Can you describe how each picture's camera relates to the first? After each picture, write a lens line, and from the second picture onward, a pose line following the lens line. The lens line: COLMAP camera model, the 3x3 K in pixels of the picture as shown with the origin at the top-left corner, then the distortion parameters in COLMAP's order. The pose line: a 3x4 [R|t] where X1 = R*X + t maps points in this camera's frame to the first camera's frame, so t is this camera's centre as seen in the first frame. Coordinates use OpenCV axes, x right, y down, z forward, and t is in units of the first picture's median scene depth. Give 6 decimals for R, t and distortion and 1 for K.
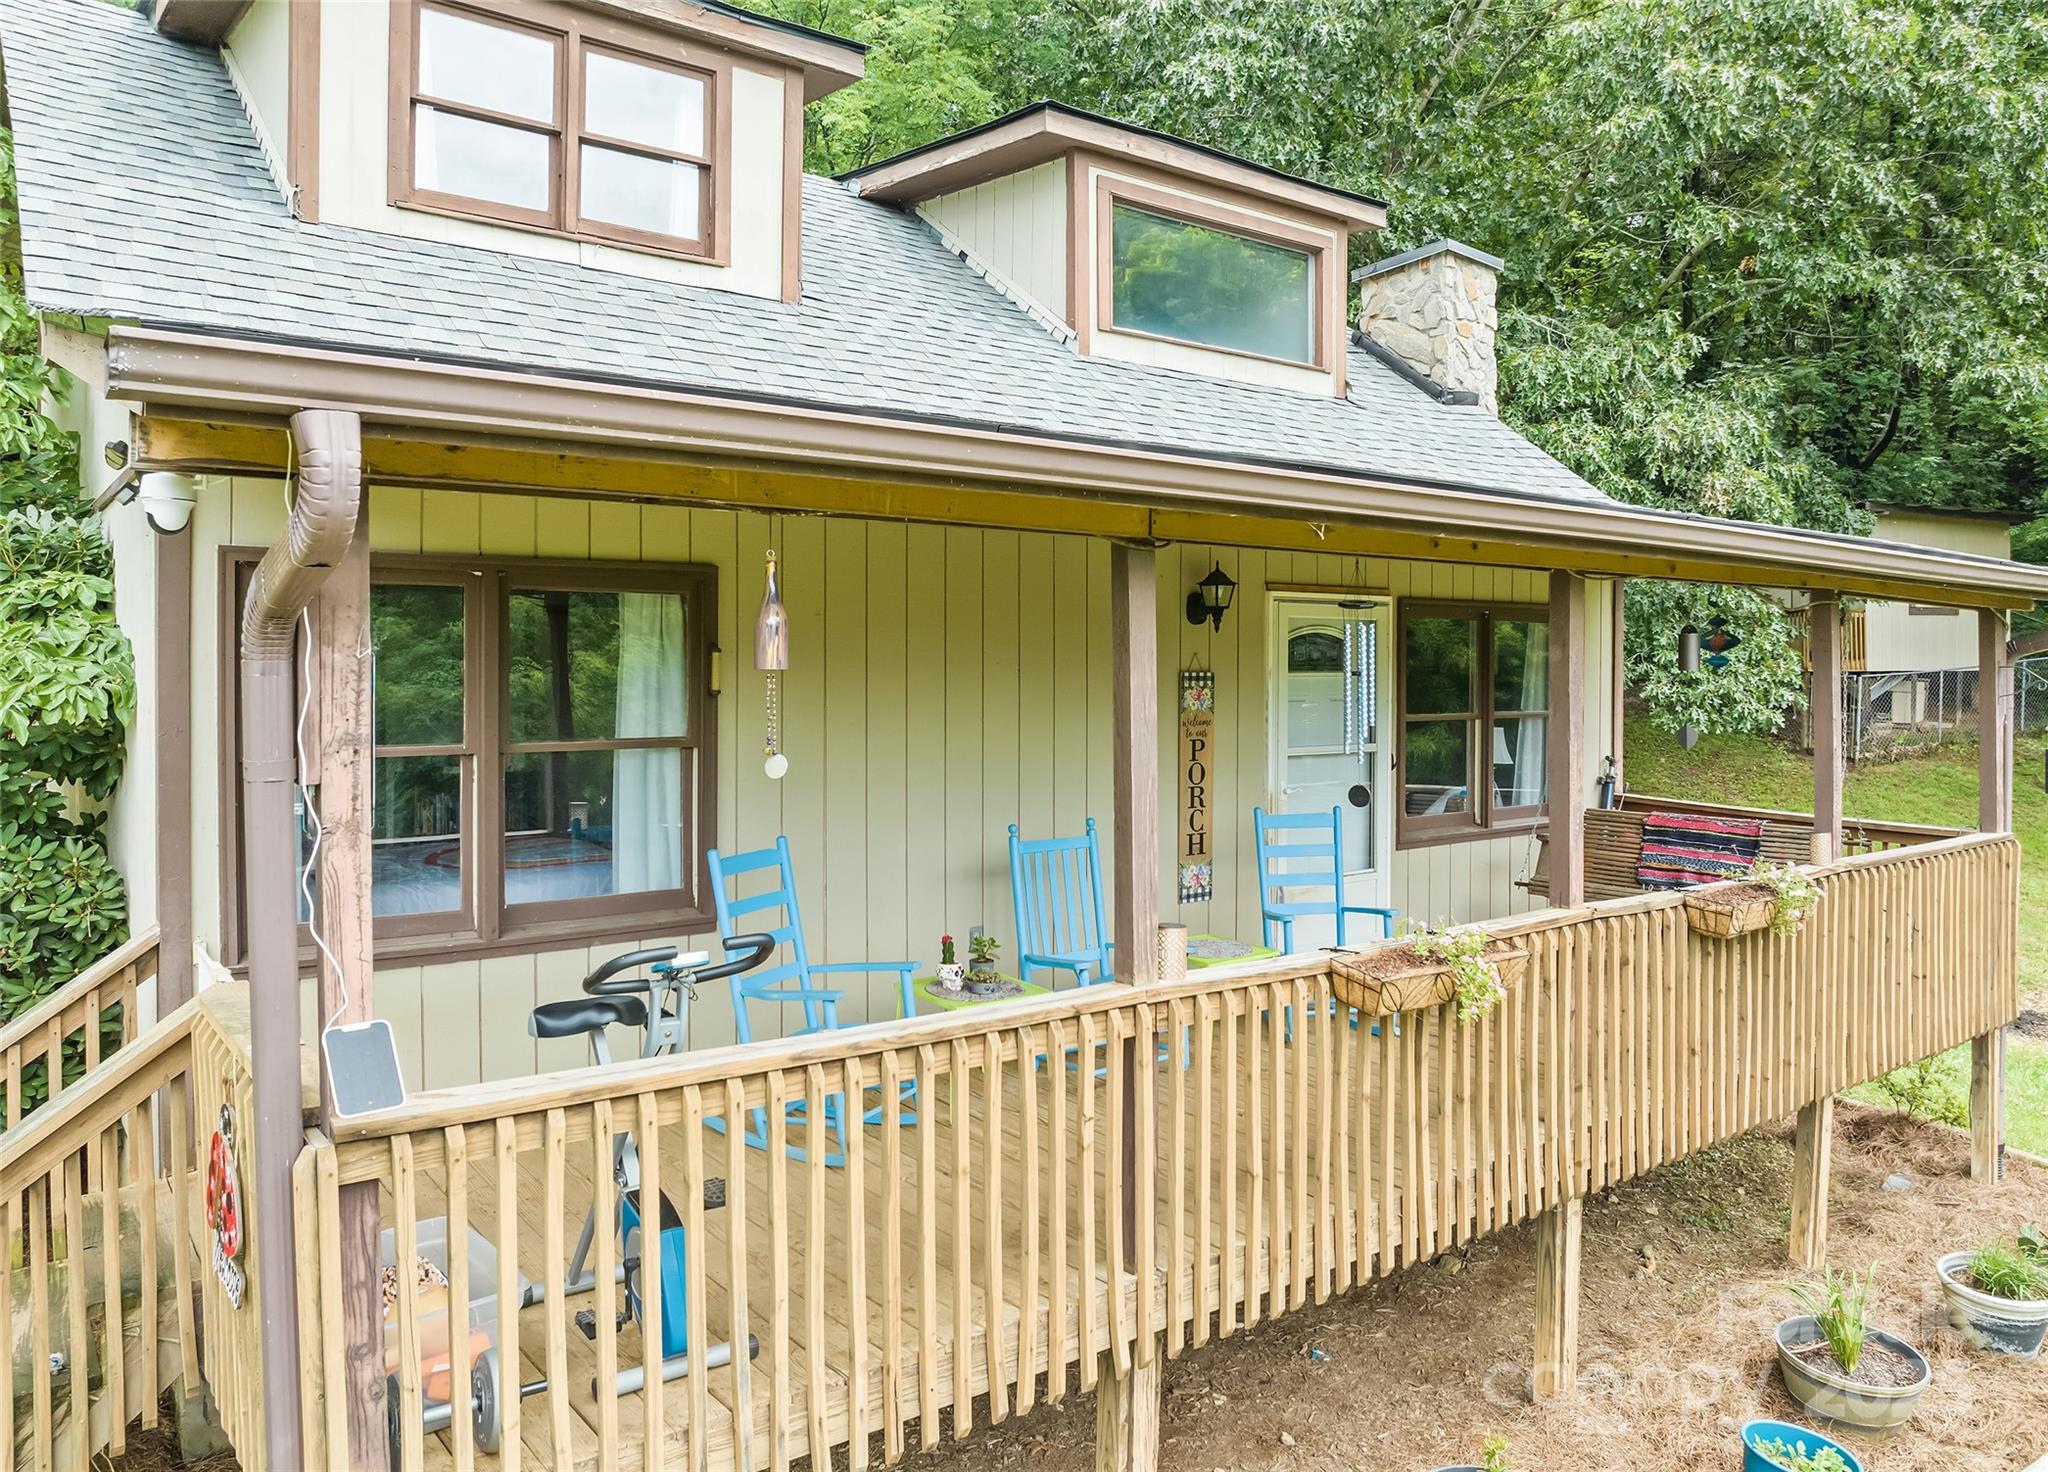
lens RADIAL K [[1462.0, 0, 1029.6], [0, 1462.0, 687.3], [0, 0, 1]] dist [-0.073183, 0.048736]
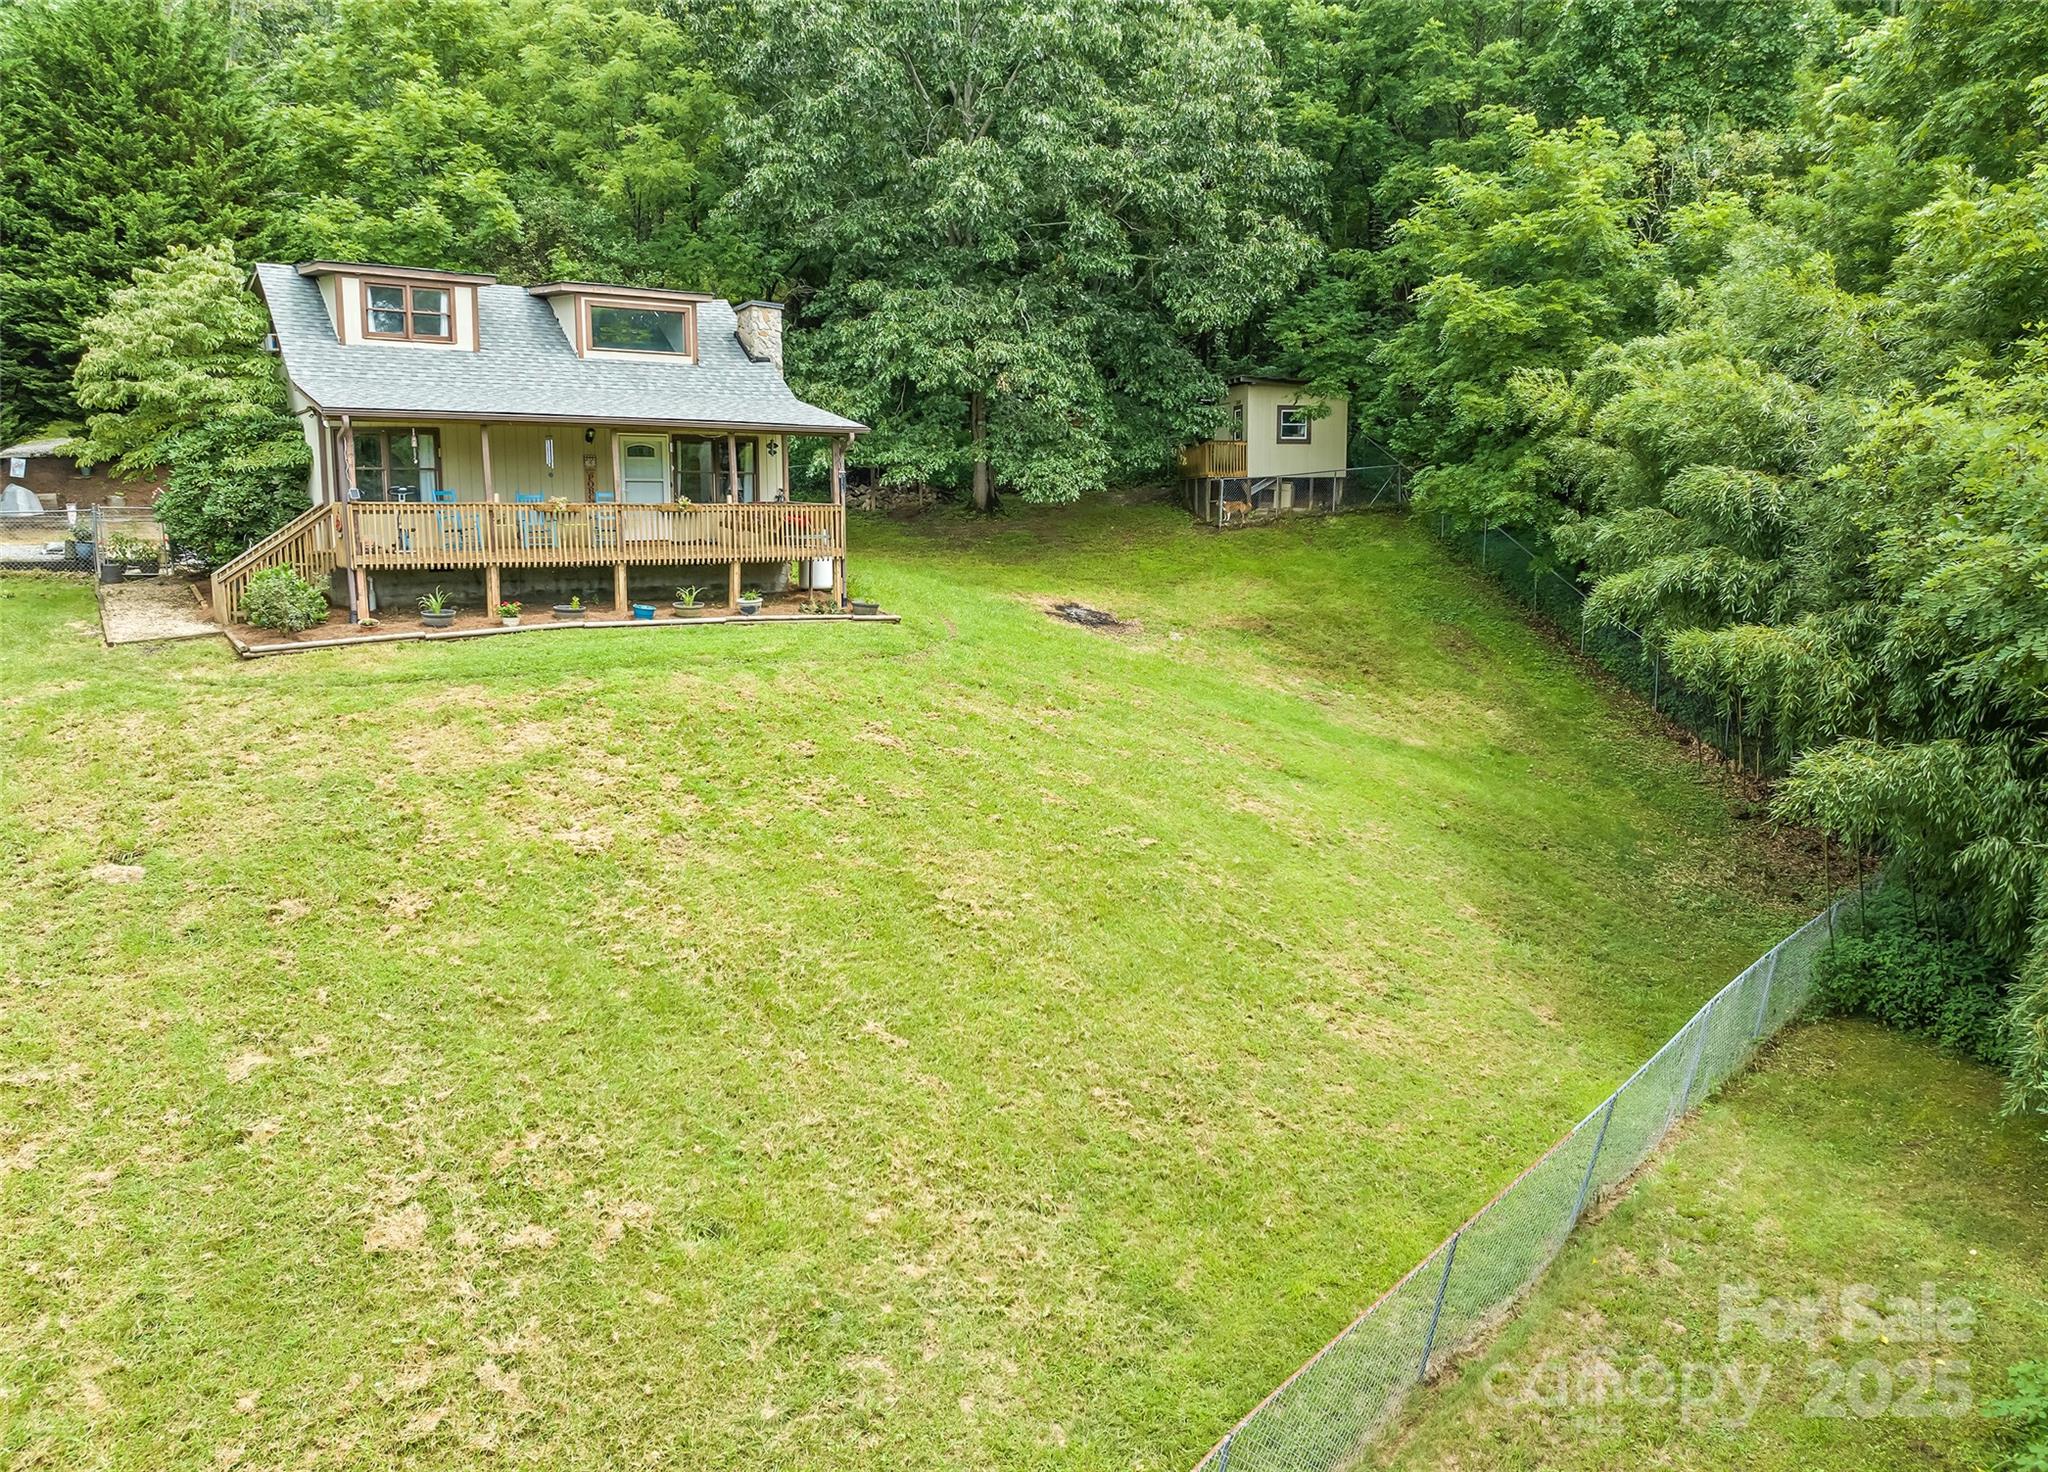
lens RADIAL K [[1440.4, 0, 1030.0], [0, 1440.4, 750.4], [0, 0, 1]] dist [-0.034159, -0.005708]
pose [[0.998904, 0.007379, -0.046210, 1.422203], [-0.000251, 0.988319, 0.152399, 0.176096], [0.046795, -0.152220, 0.987238, -2.668553]]
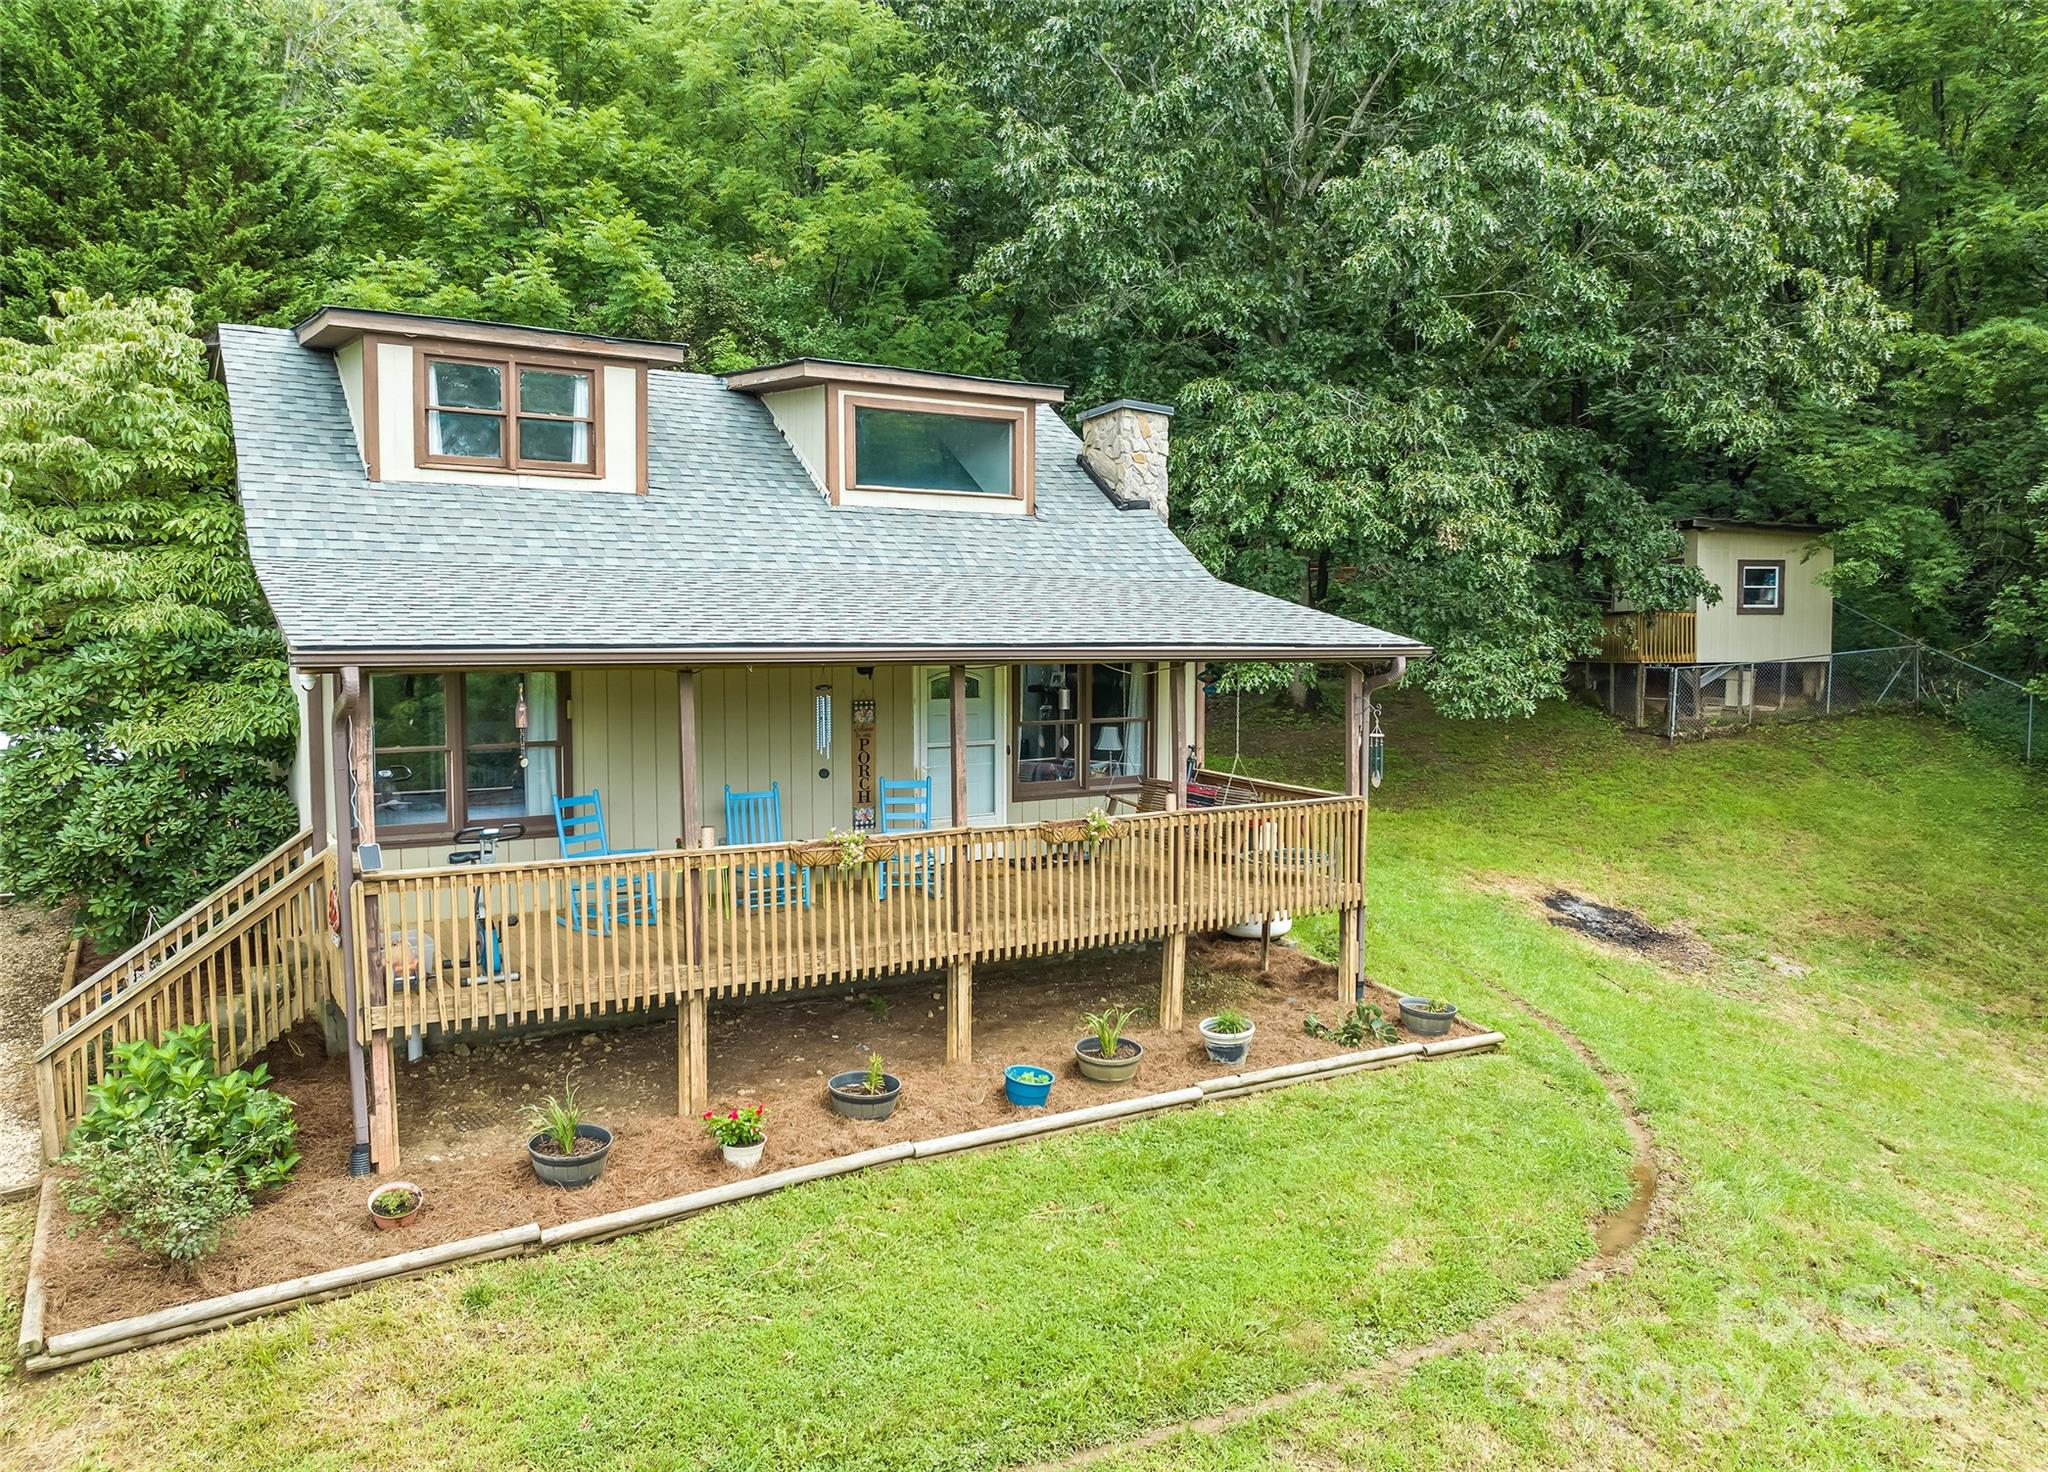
lens RADIAL K [[1435.7, 0, 1024.0], [0, 1435.7, 736.0], [0, 0, 1]] dist [-0.037371, 0.001294]
pose [[0.996021, 0.005660, -0.088937, 0.482576], [-0.000251, 0.998155, 0.060710, -0.076698], [0.089117, -0.060446, 0.994185, -0.765158]]
